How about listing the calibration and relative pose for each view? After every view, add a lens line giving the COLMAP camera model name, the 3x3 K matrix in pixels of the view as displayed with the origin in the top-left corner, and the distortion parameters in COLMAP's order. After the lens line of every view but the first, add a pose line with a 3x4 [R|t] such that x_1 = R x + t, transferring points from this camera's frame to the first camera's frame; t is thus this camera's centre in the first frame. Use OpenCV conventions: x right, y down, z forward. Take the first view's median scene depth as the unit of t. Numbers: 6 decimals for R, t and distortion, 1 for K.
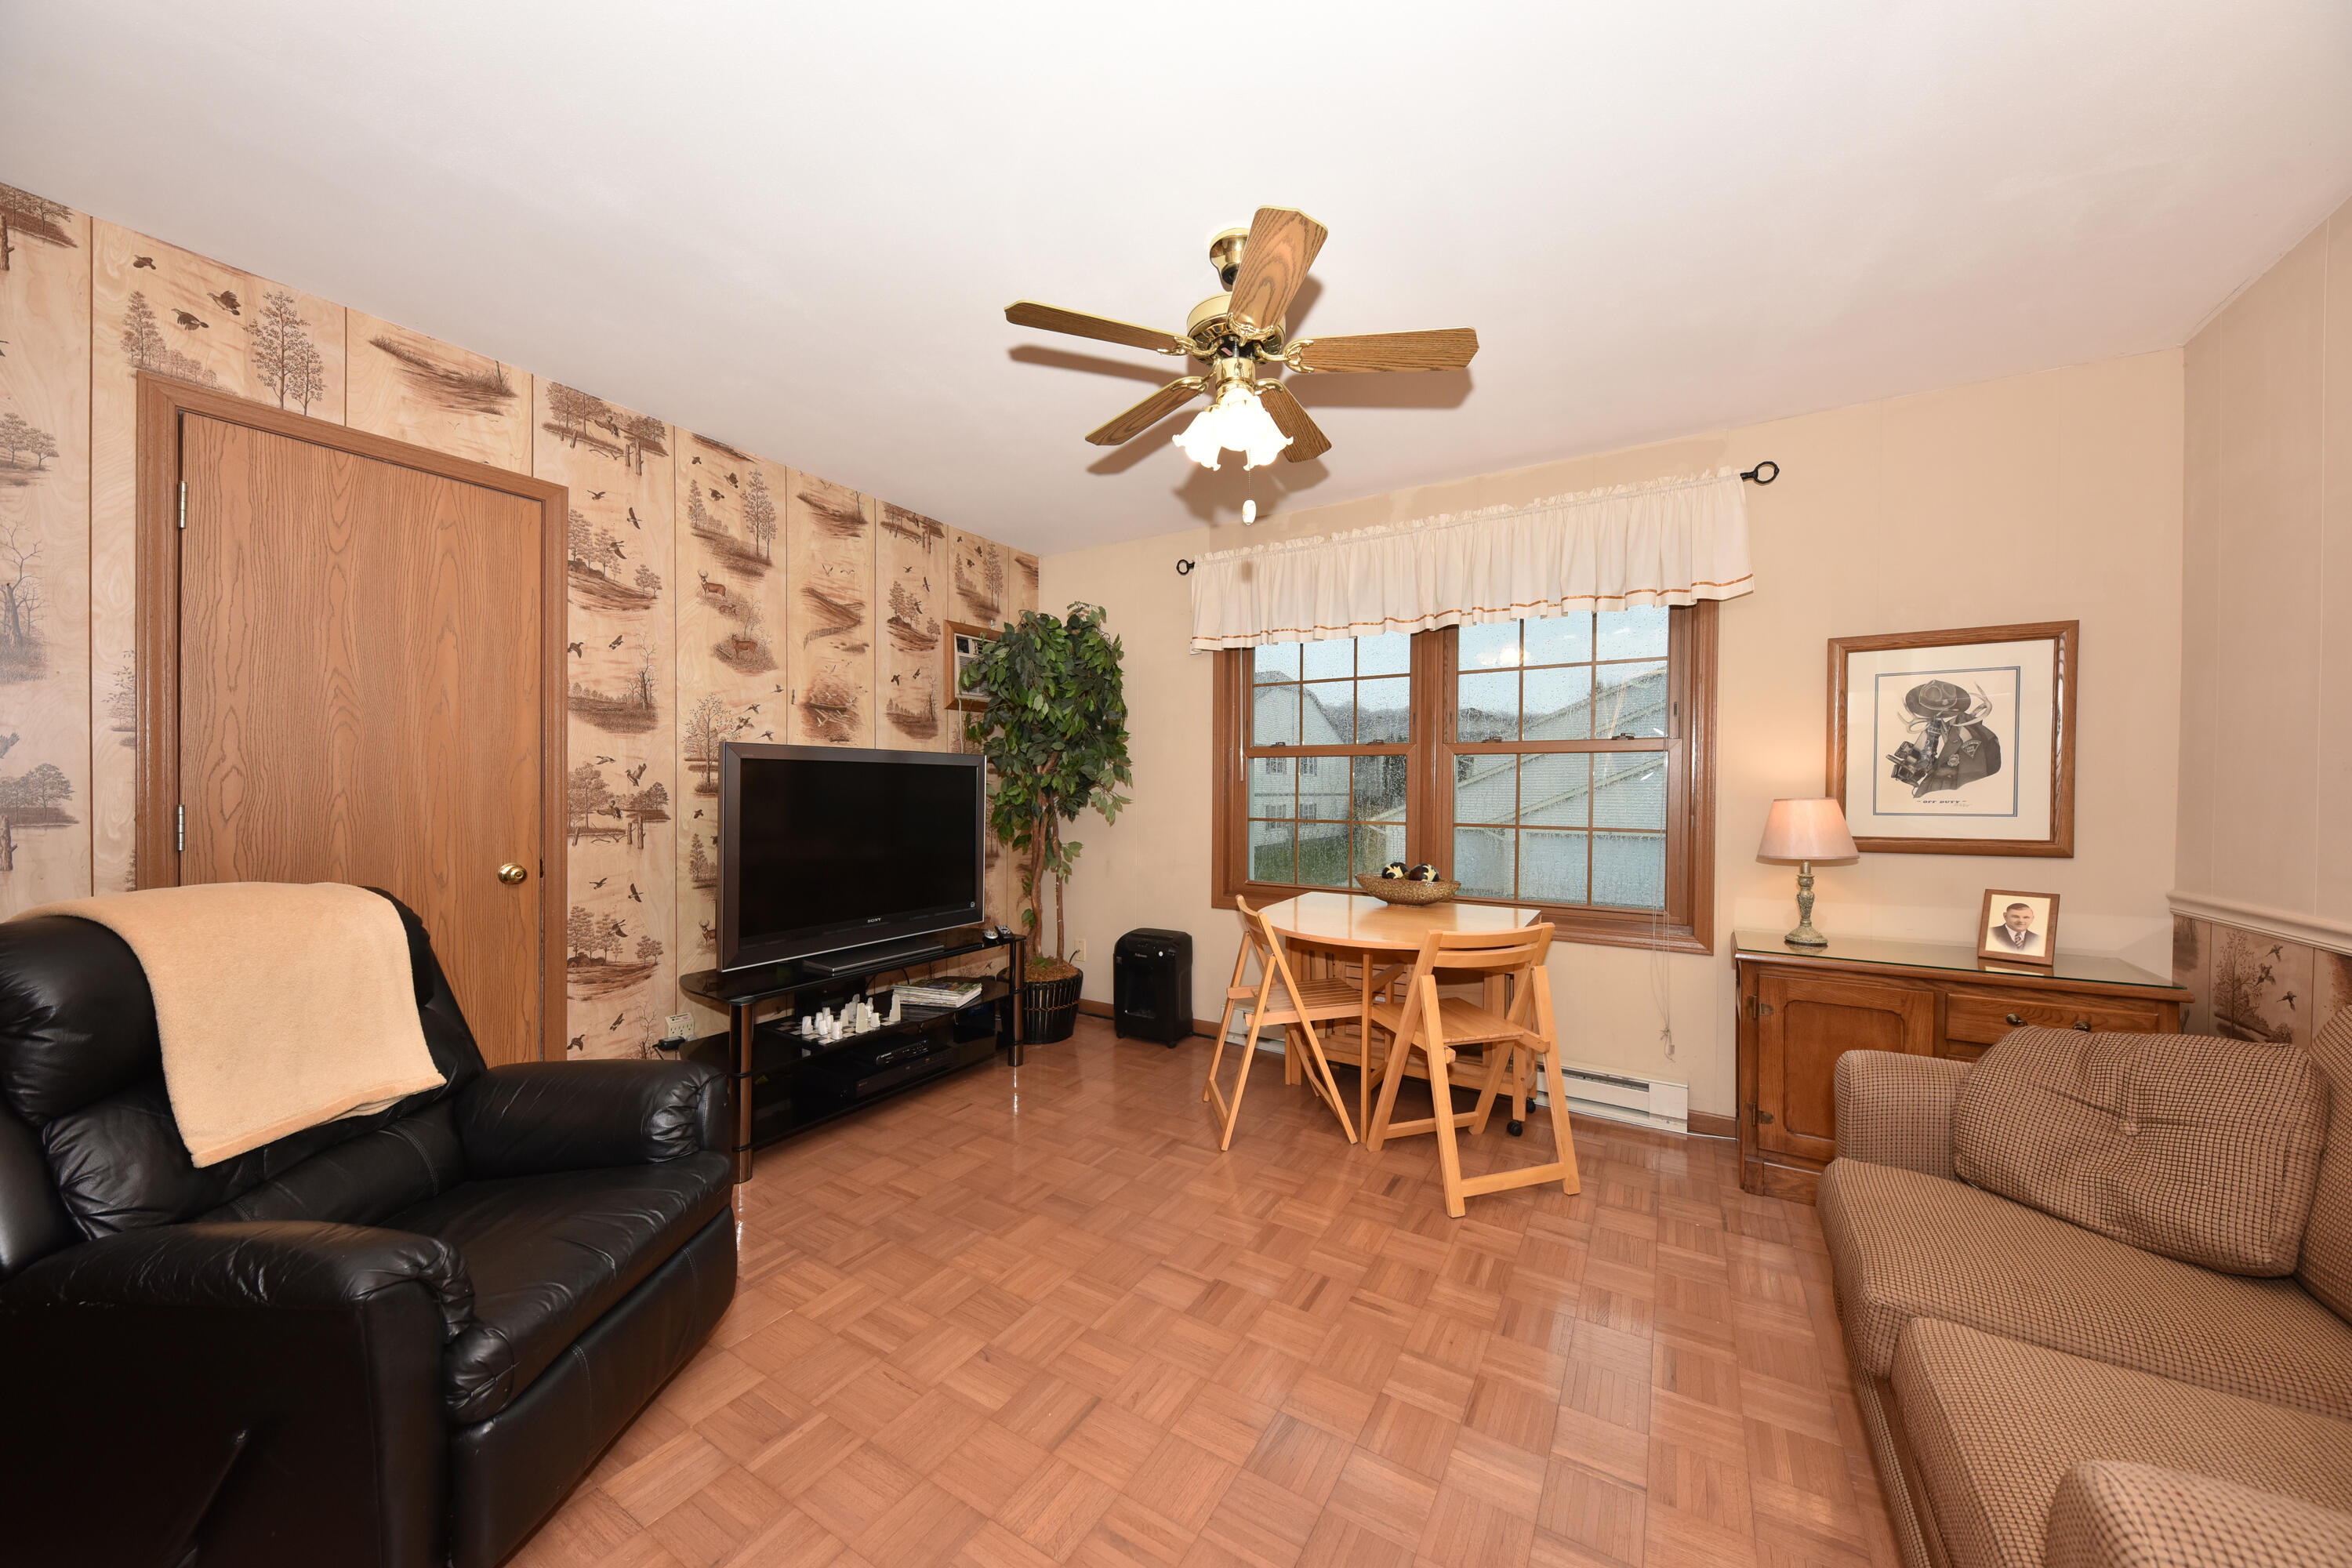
lens RADIAL K [[805.4, 0, 1180.9], [0, 805.4, 798.3], [0, 0, 1]] dist [0.012381, -0.007367]
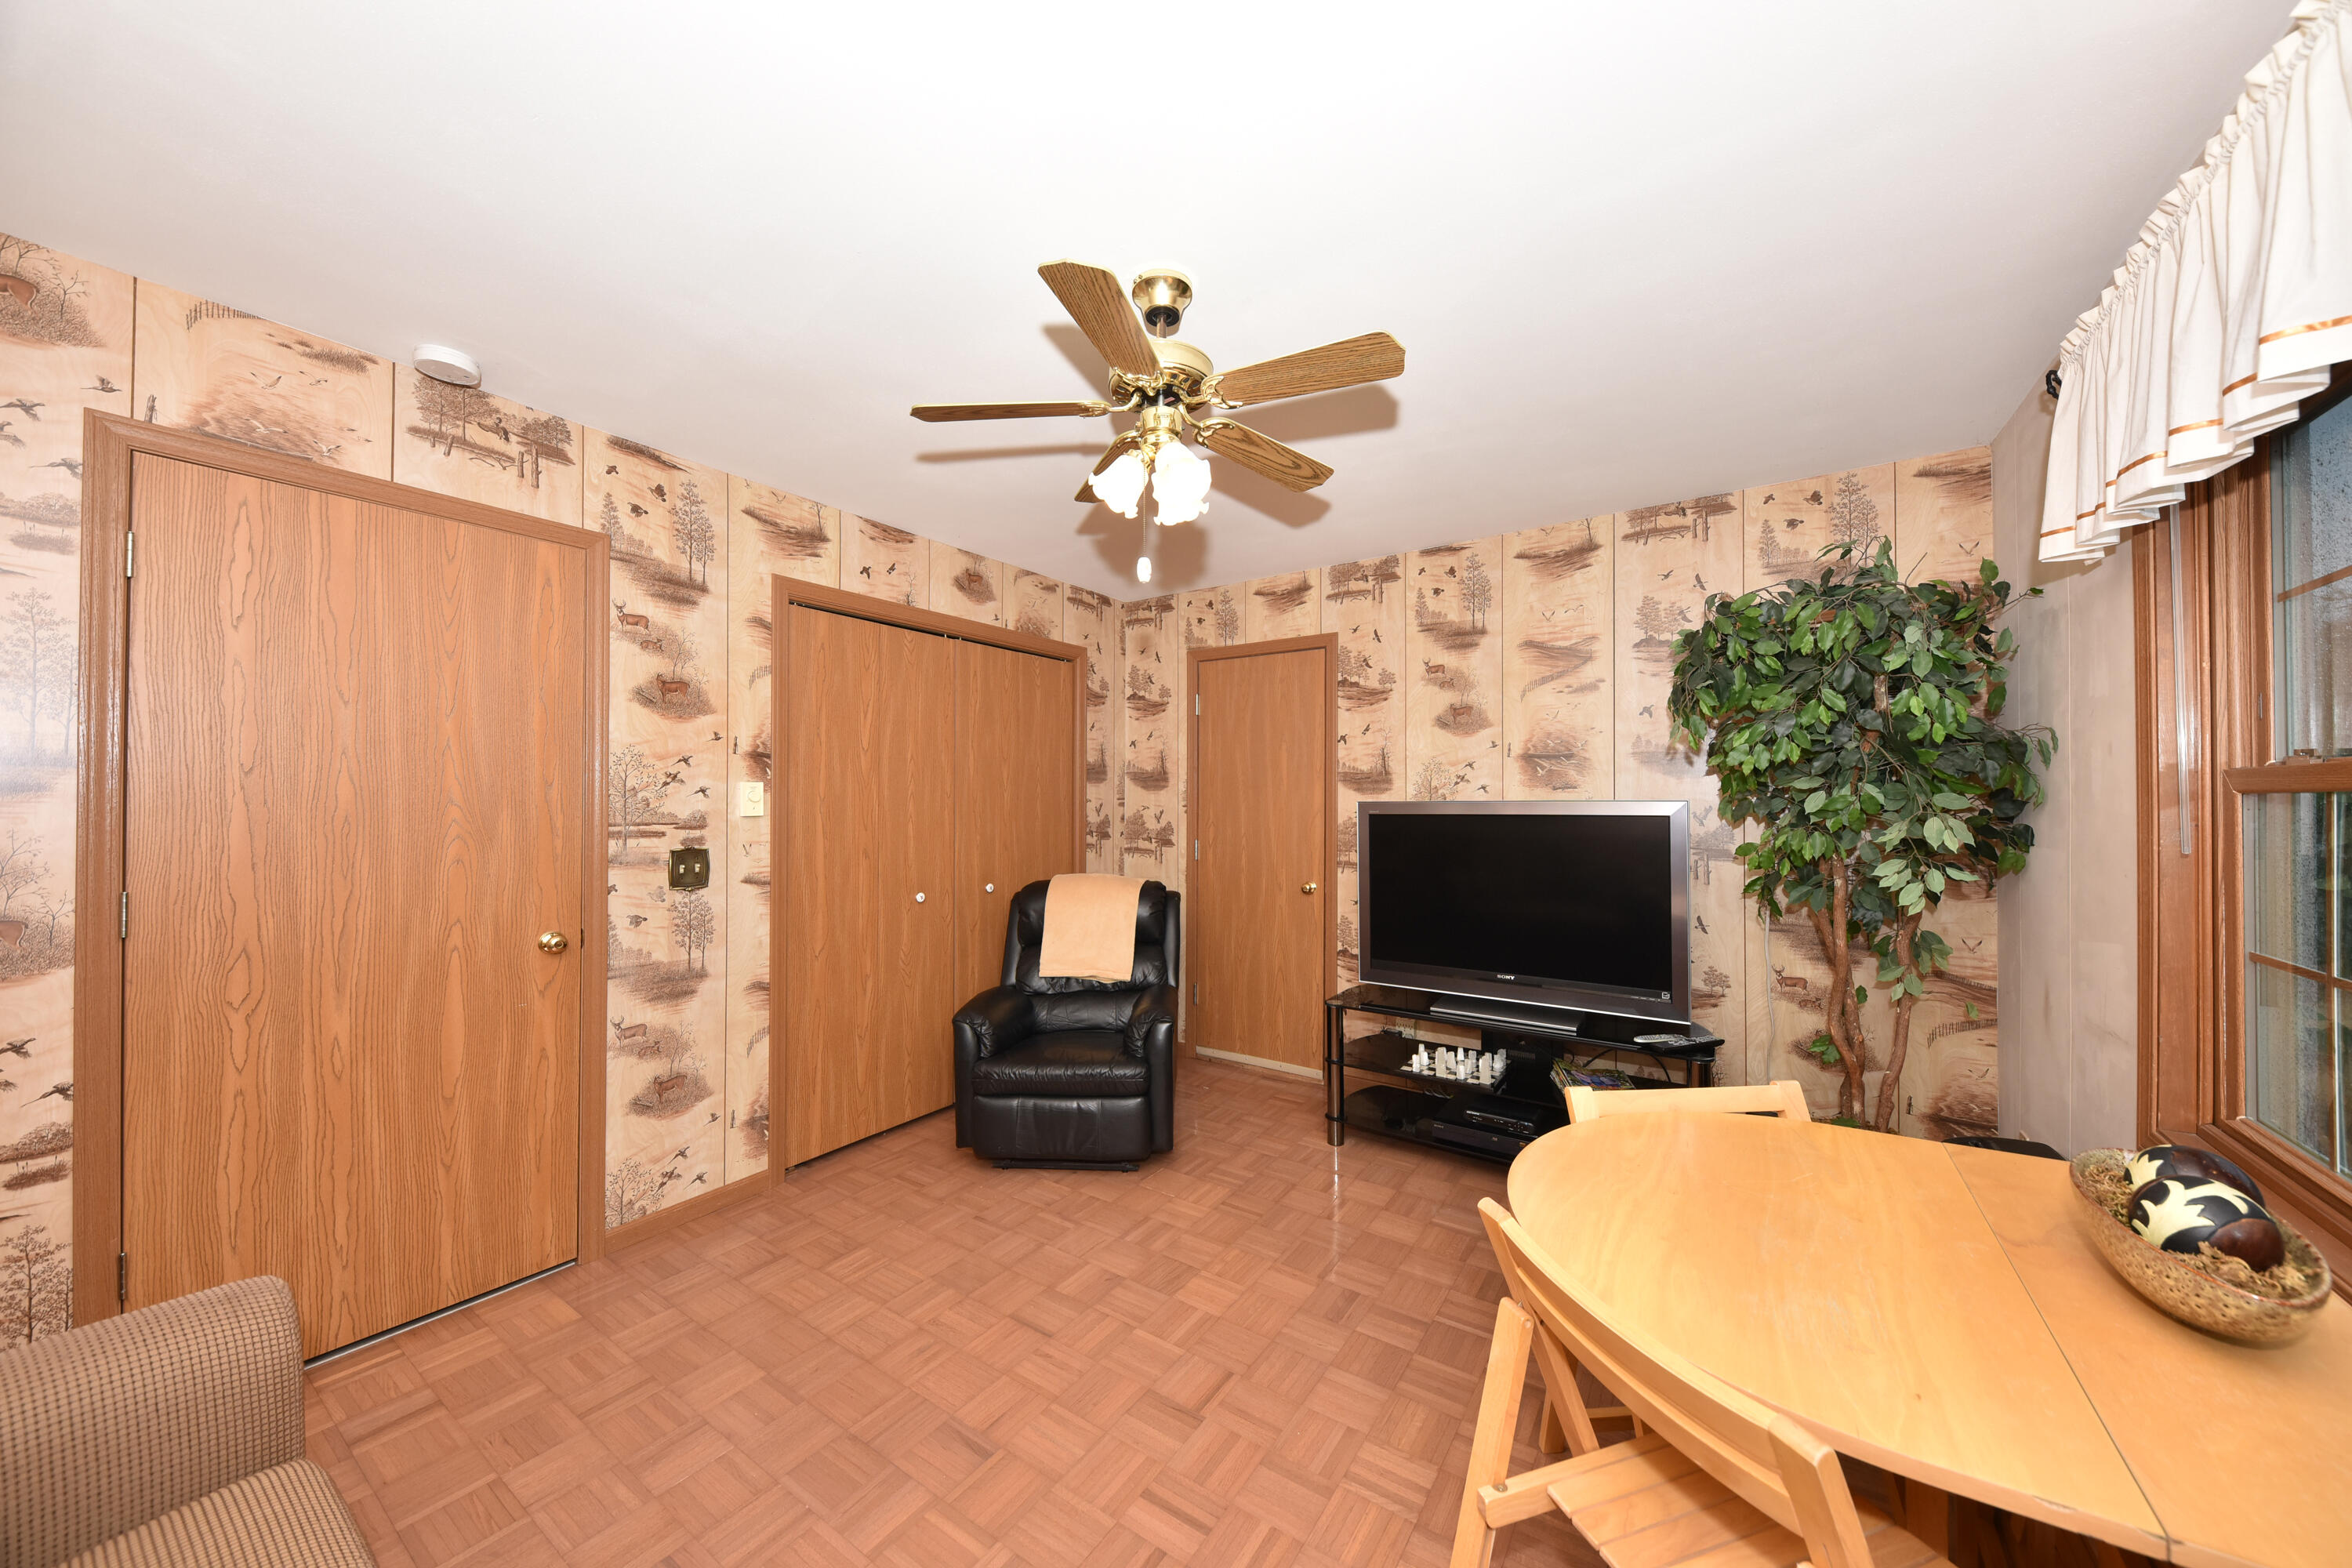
lens RADIAL K [[805.4, 0, 1180.9], [0, 805.4, 798.3], [0, 0, 1]] dist [0.012381, -0.007367]
pose [[-0.054600, -0.011813, -0.998438, 0.715662], [-0.011785, 0.999868, -0.011185, -0.056691], [0.998439, 0.011156, -0.054732, 0.774269]]
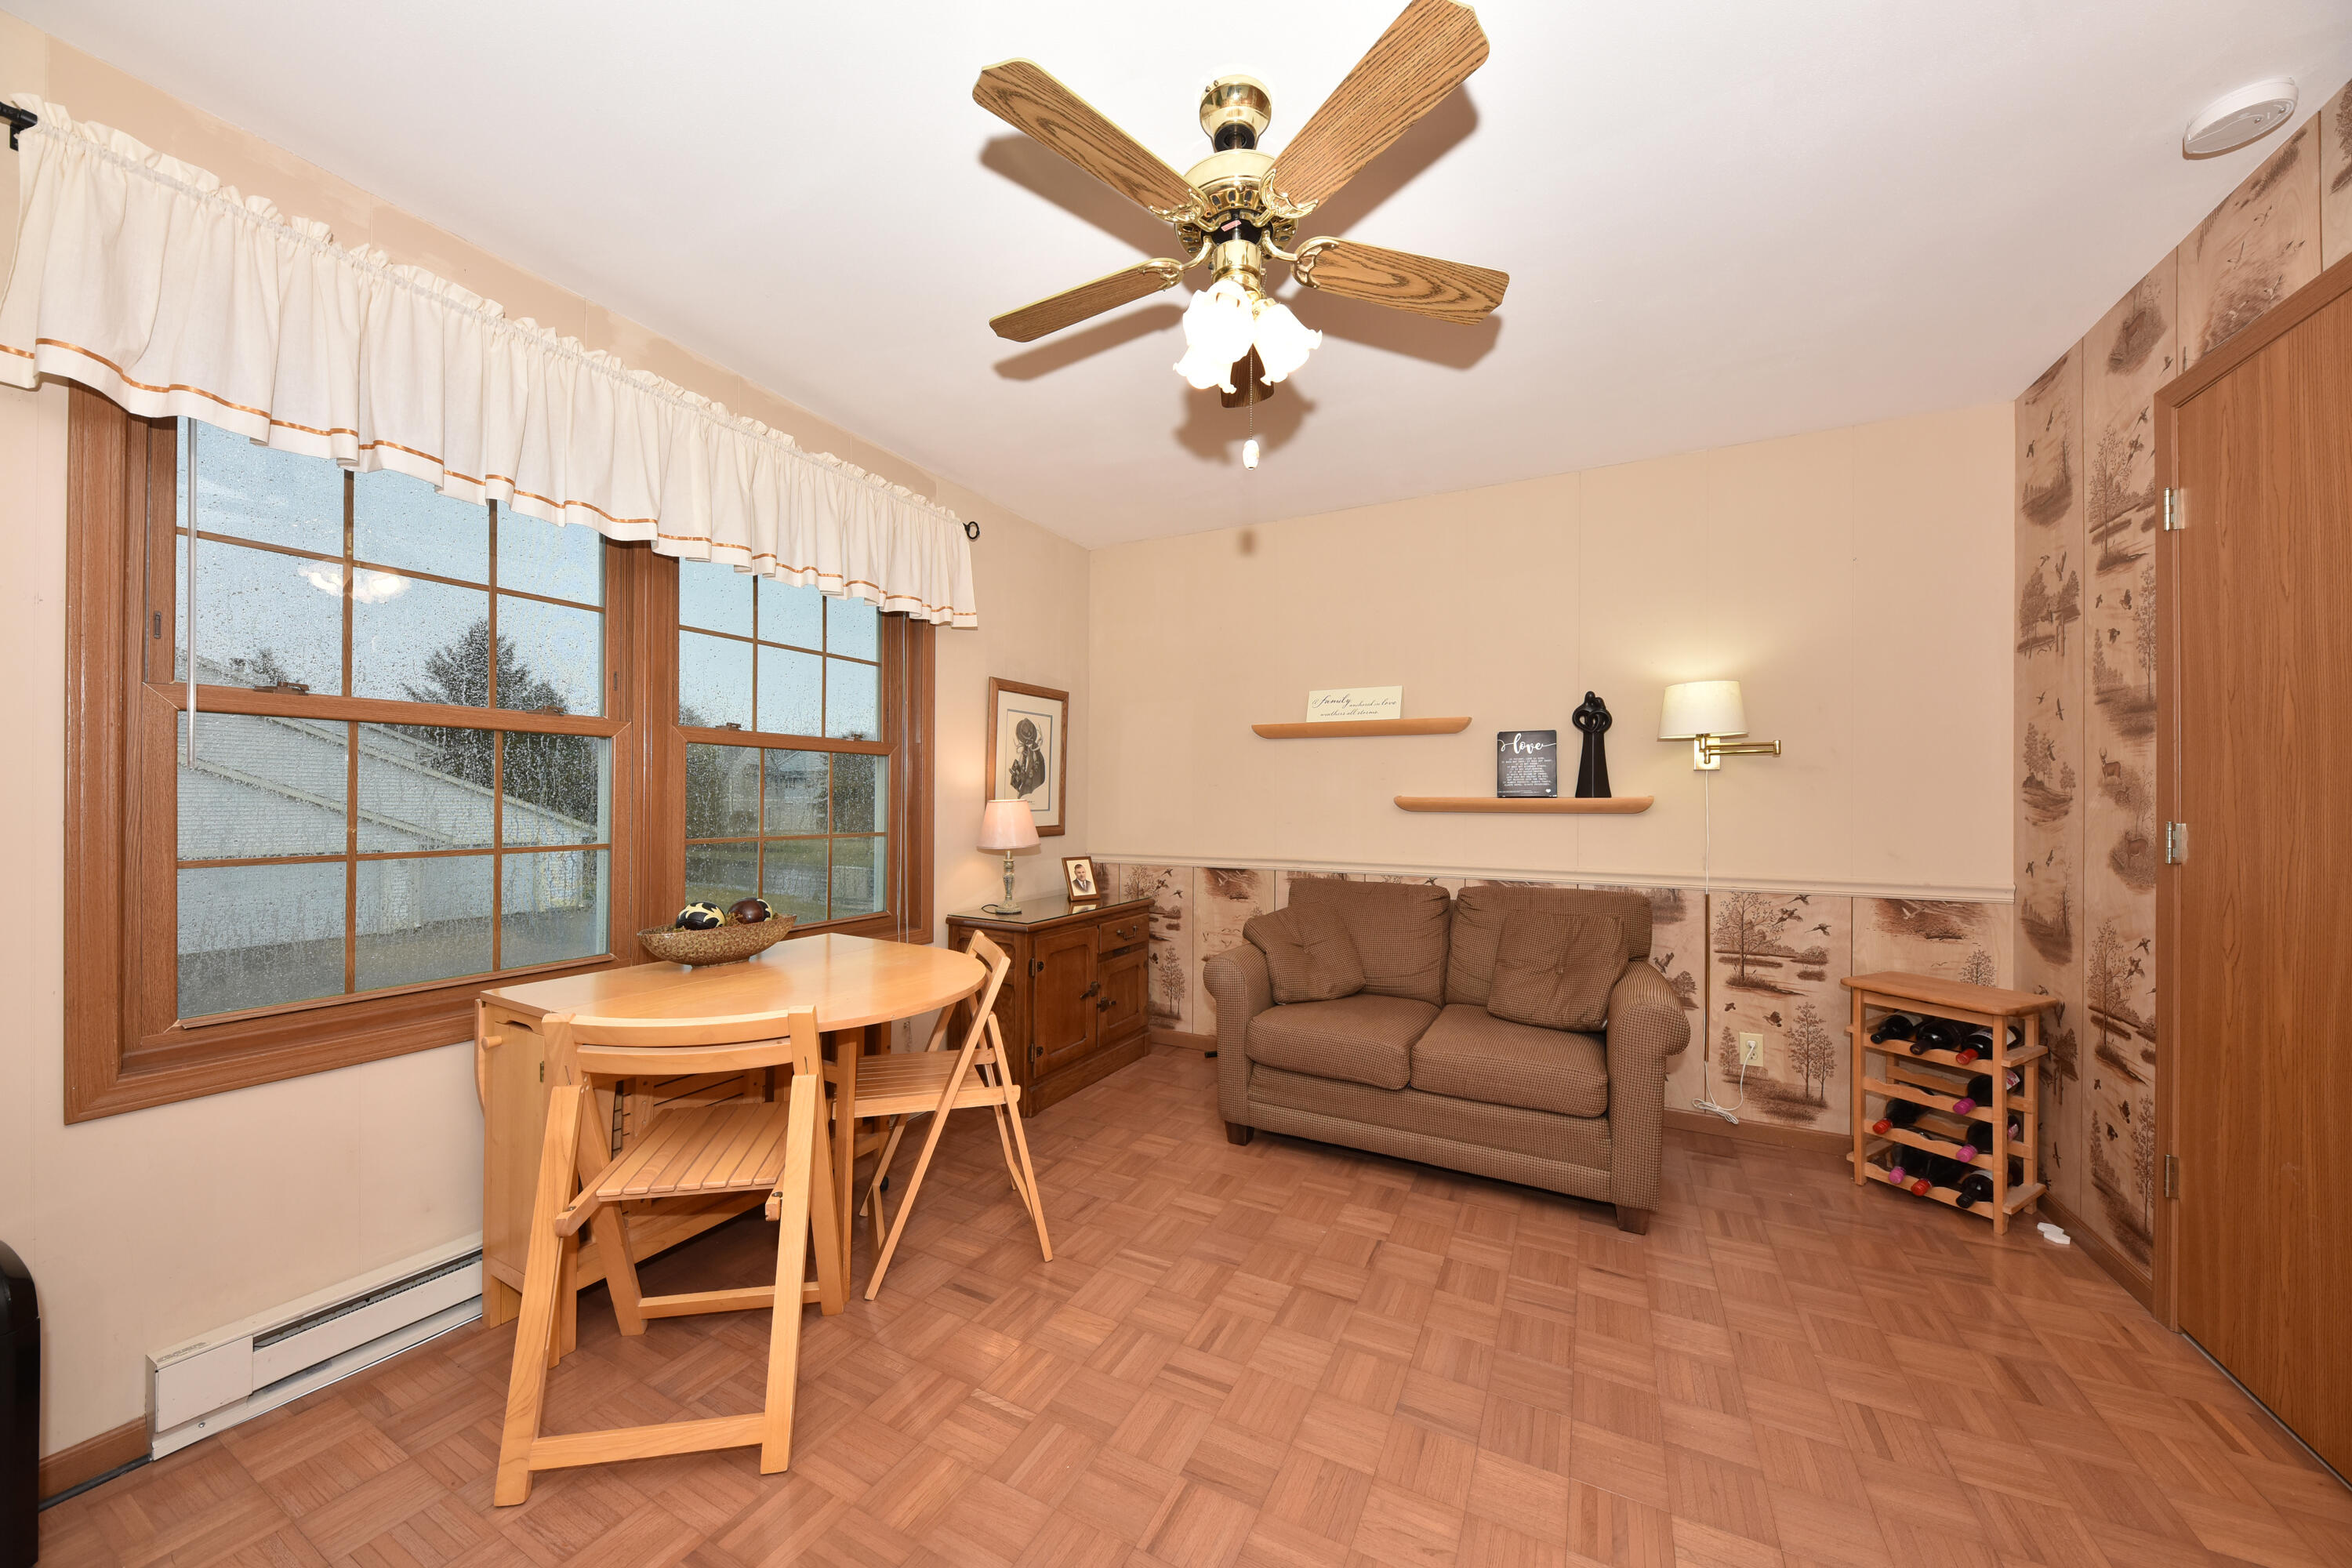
lens RADIAL K [[805.4, 0, 1180.9], [0, 805.4, 798.3], [0, 0, 1]] dist [0.012381, -0.007367]
pose [[-0.063919, -0.006361, 0.997935, -0.512997], [0.007066, 0.999952, 0.006827, -0.009974], [-0.997930, 0.007488, -0.063871, 0.793962]]
